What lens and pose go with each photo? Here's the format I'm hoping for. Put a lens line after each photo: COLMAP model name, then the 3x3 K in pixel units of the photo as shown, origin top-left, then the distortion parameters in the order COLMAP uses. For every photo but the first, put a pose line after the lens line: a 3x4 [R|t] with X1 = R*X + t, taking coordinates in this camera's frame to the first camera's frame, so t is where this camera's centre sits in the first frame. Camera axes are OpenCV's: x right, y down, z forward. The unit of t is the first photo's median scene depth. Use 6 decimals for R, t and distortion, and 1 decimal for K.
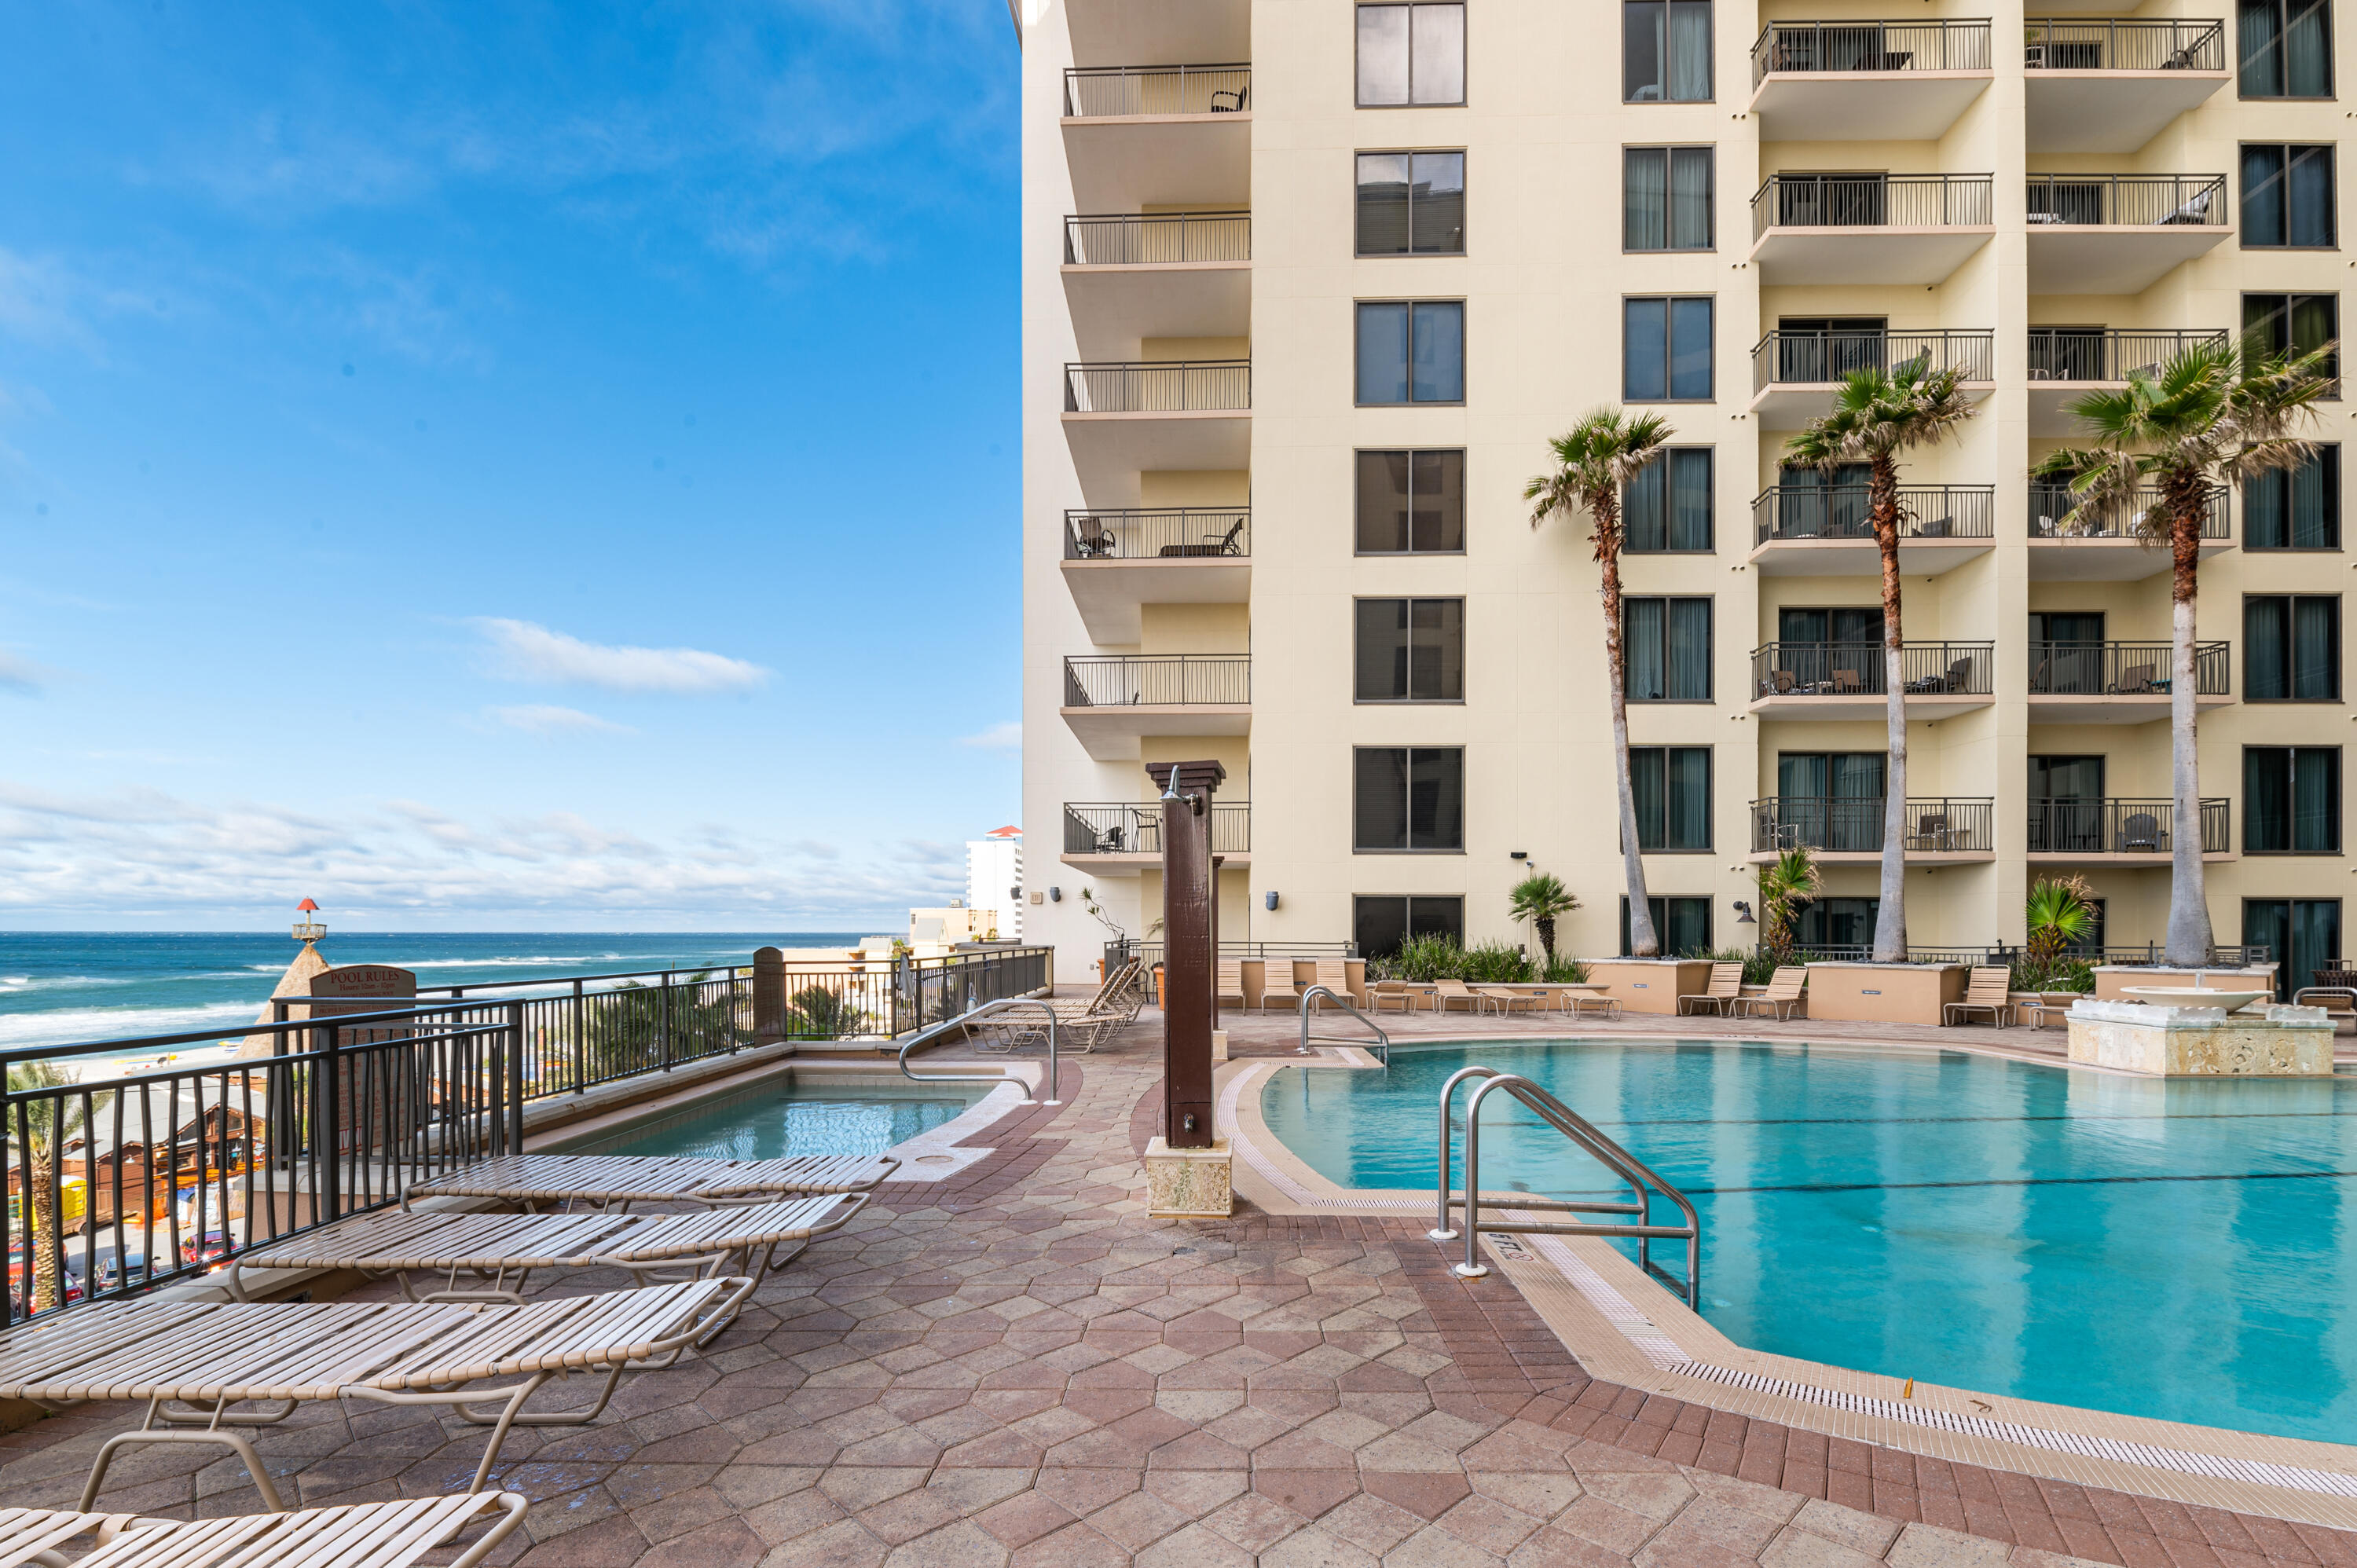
lens RADIAL K [[1073.1, 0, 1181.2], [0, 1073.1, 936.4], [0, 0, 1]] dist [-0.002720, -0.001089]
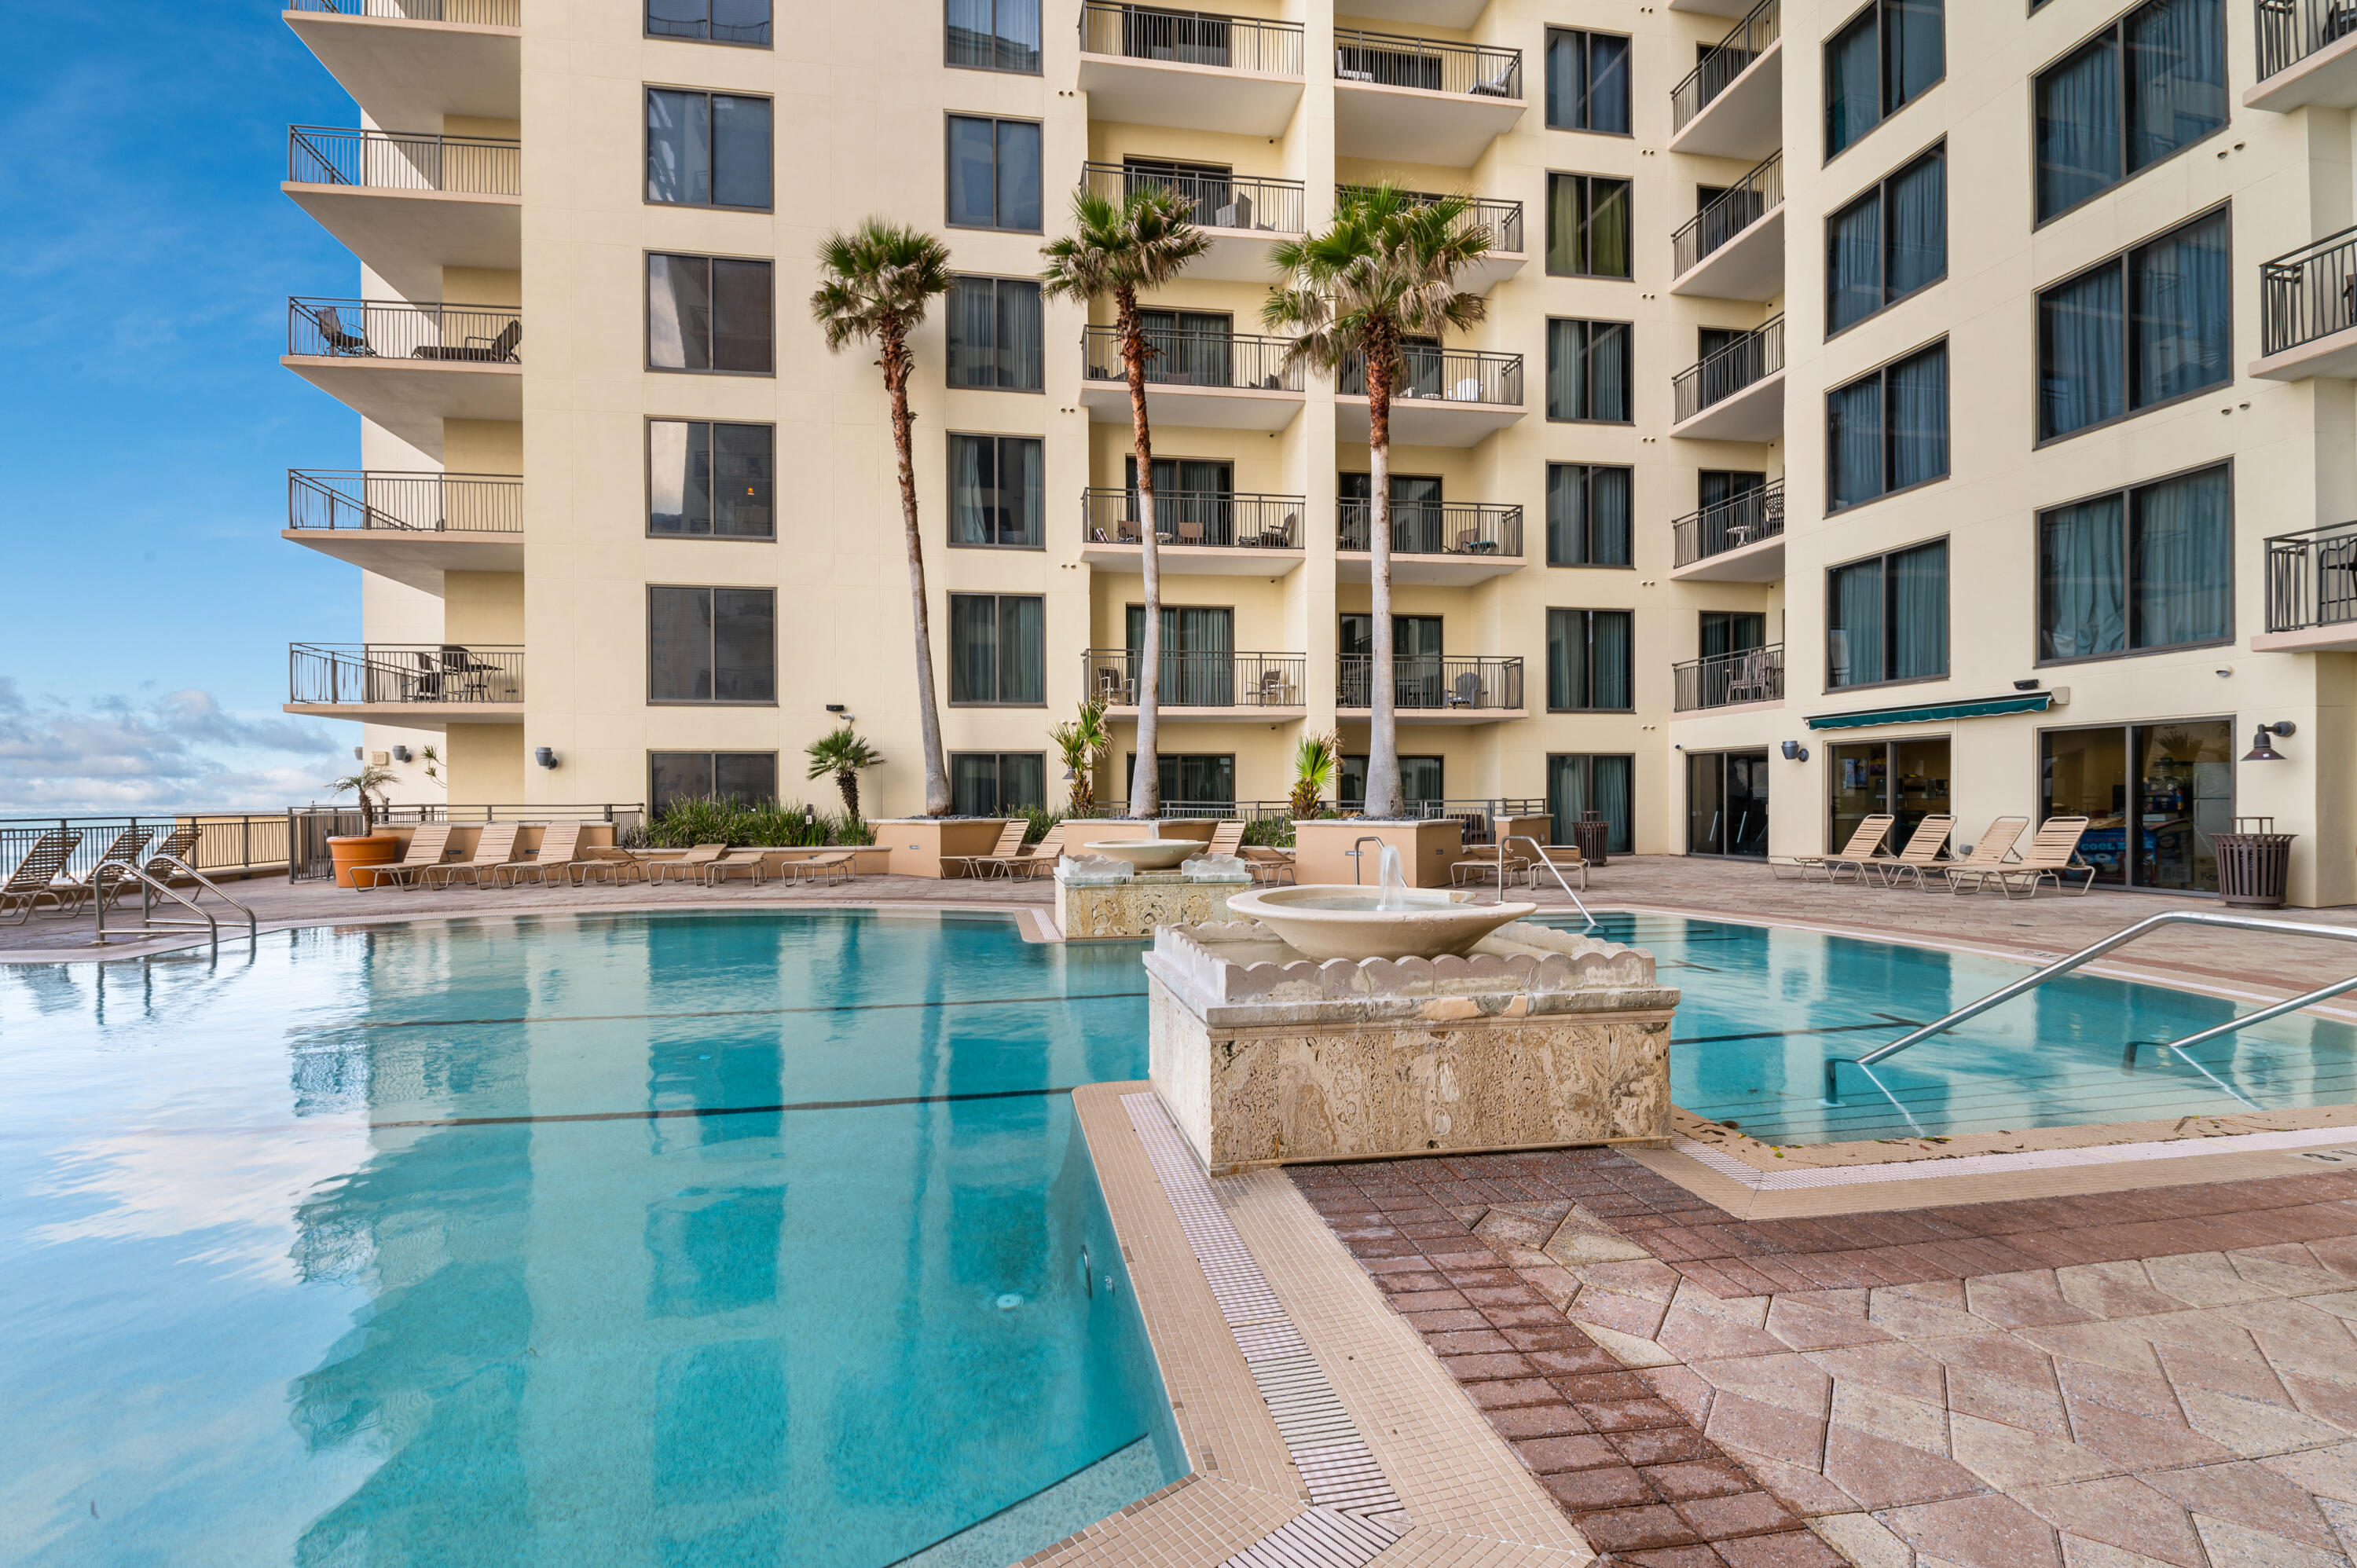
lens RADIAL K [[1043.4, 0, 1171.5], [0, 1043.4, 806.0], [0, 0, 1]] dist [0.000052, -0.000237]
pose [[0.981897, -0.010811, 0.189108, 0.425902], [0.010426, 0.999941, 0.003029, 0.008795], [-0.189130, -0.001003, 0.981952, 0.065837]]
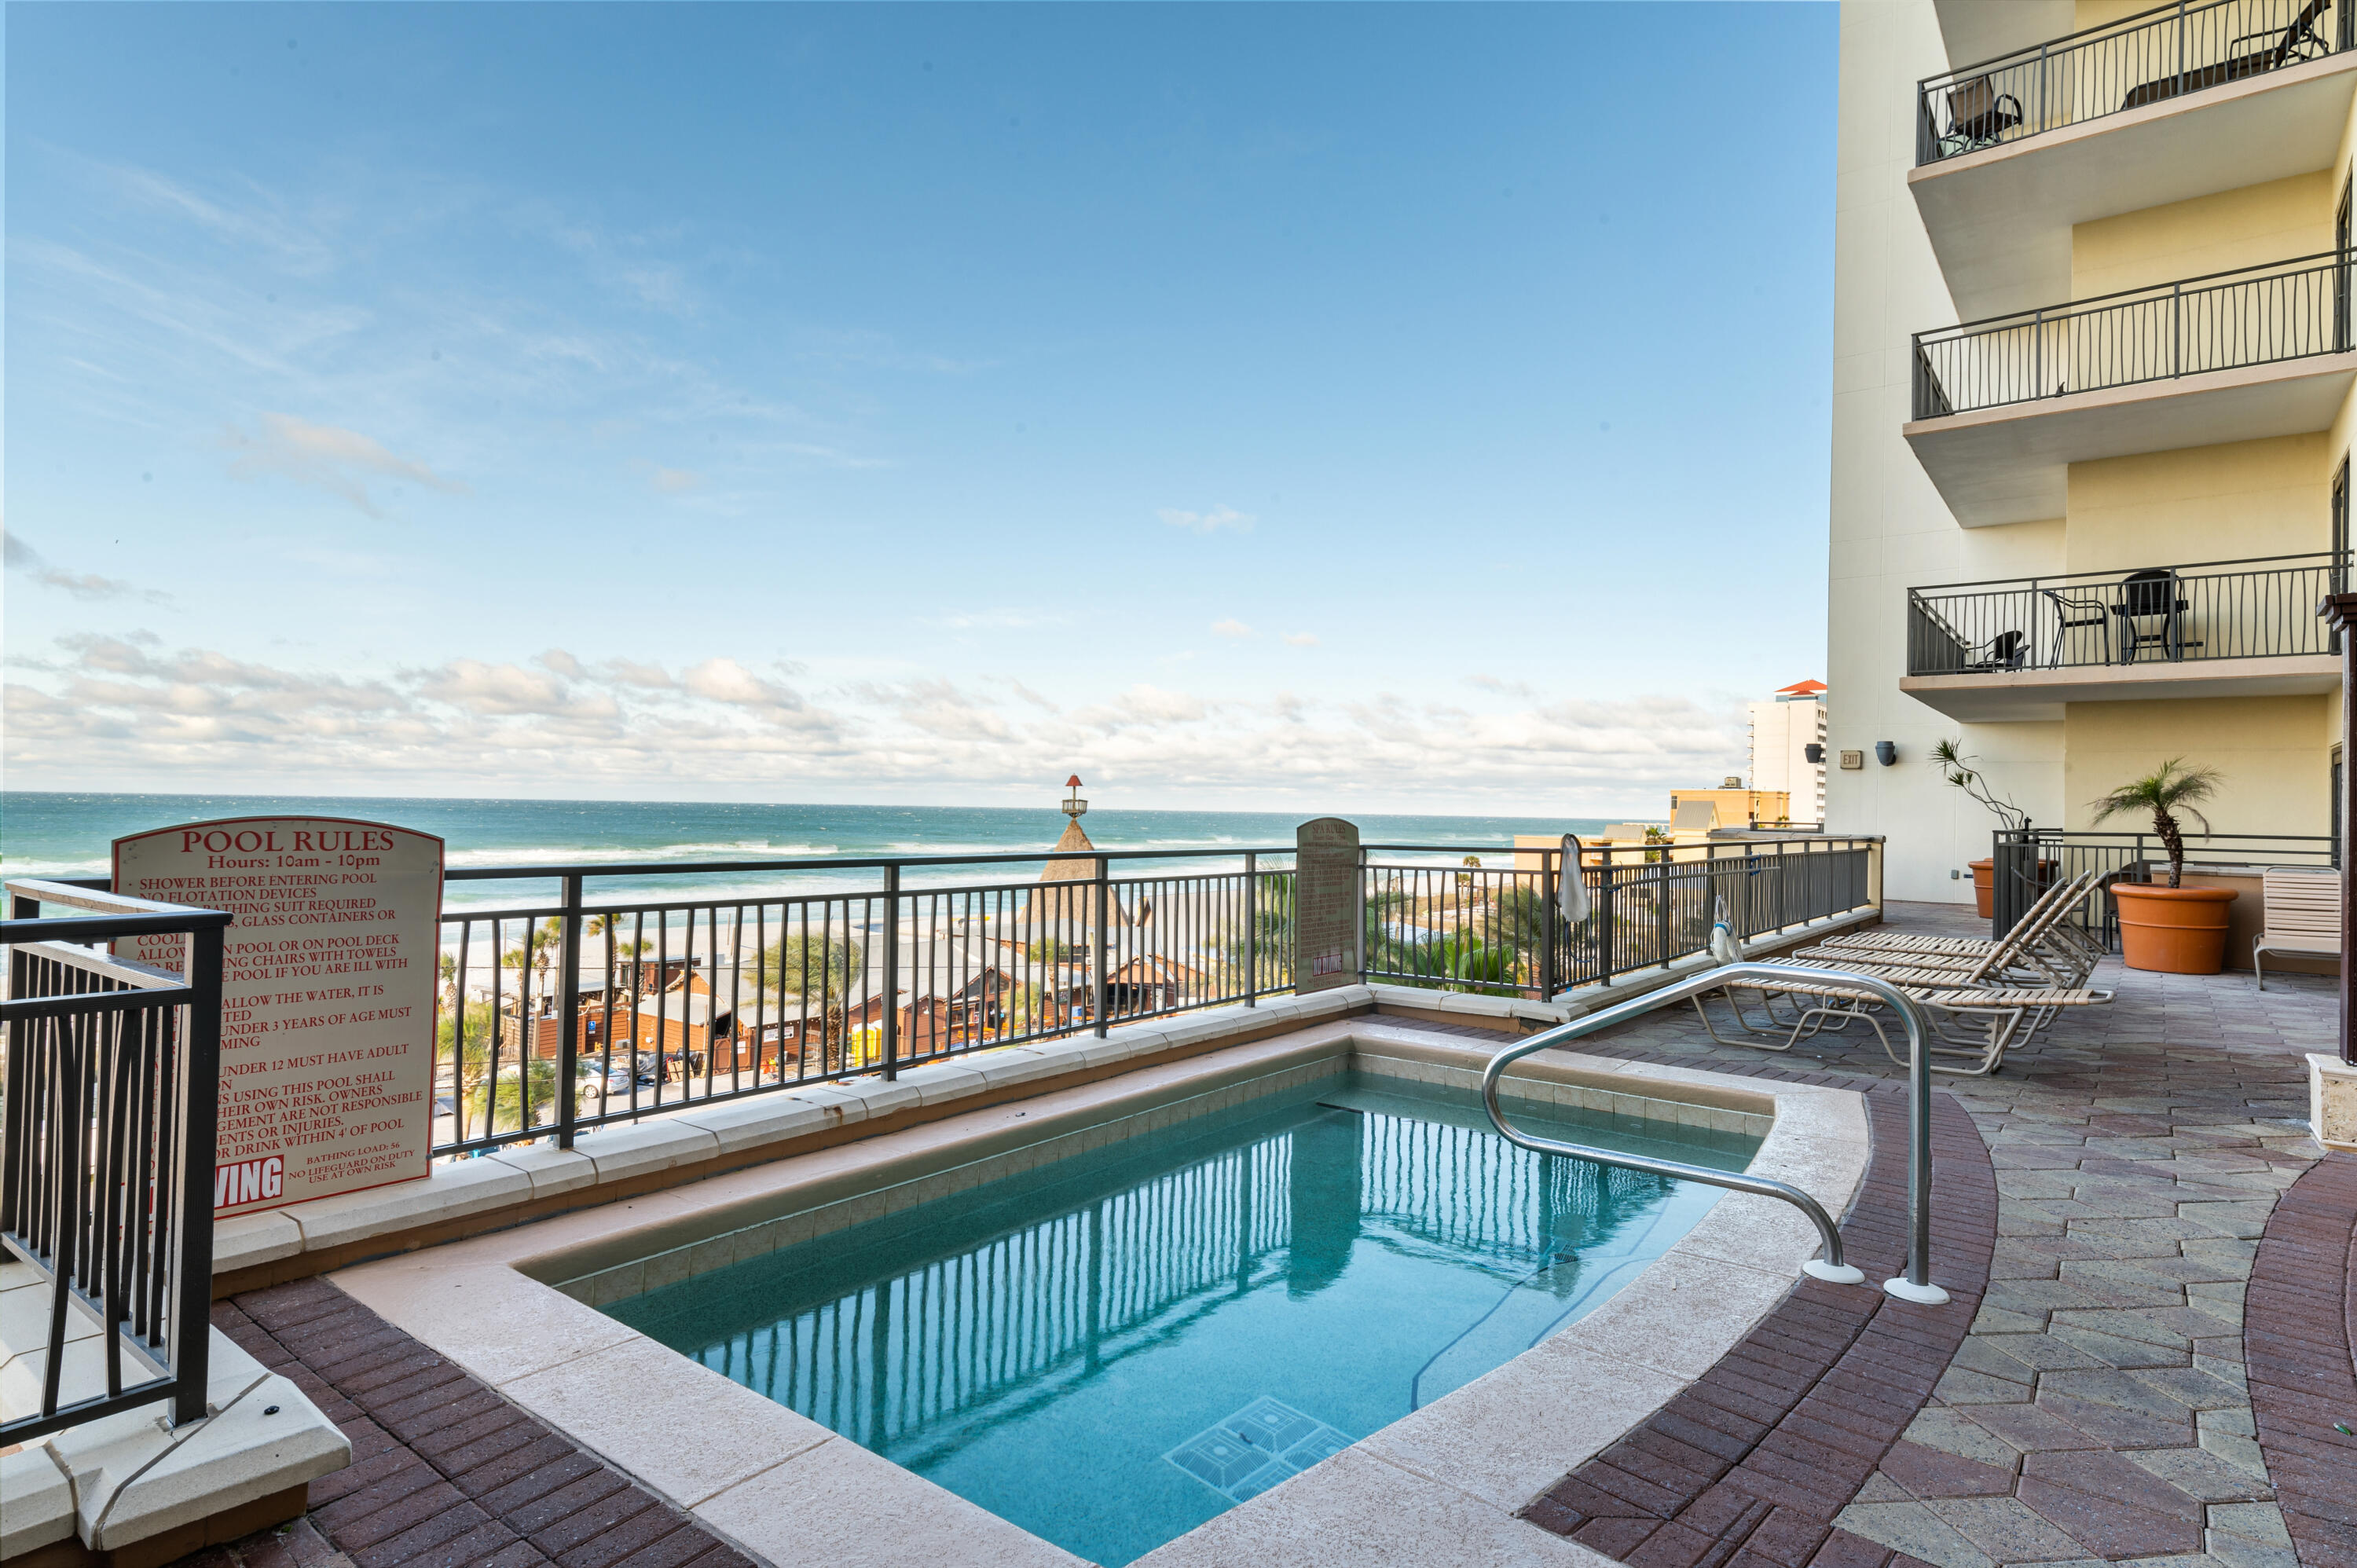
lens RADIAL K [[1249.7, 0, 1181.6], [0, 1249.7, 801.7], [0, 0, 1]] dist [0.001294, 0.000887]
pose [[0.811943, 0.009936, -0.583652, -0.034414], [-0.019987, 0.999742, -0.010785, 0.005324], [0.583395, 0.020423, 0.811932, 0.237547]]
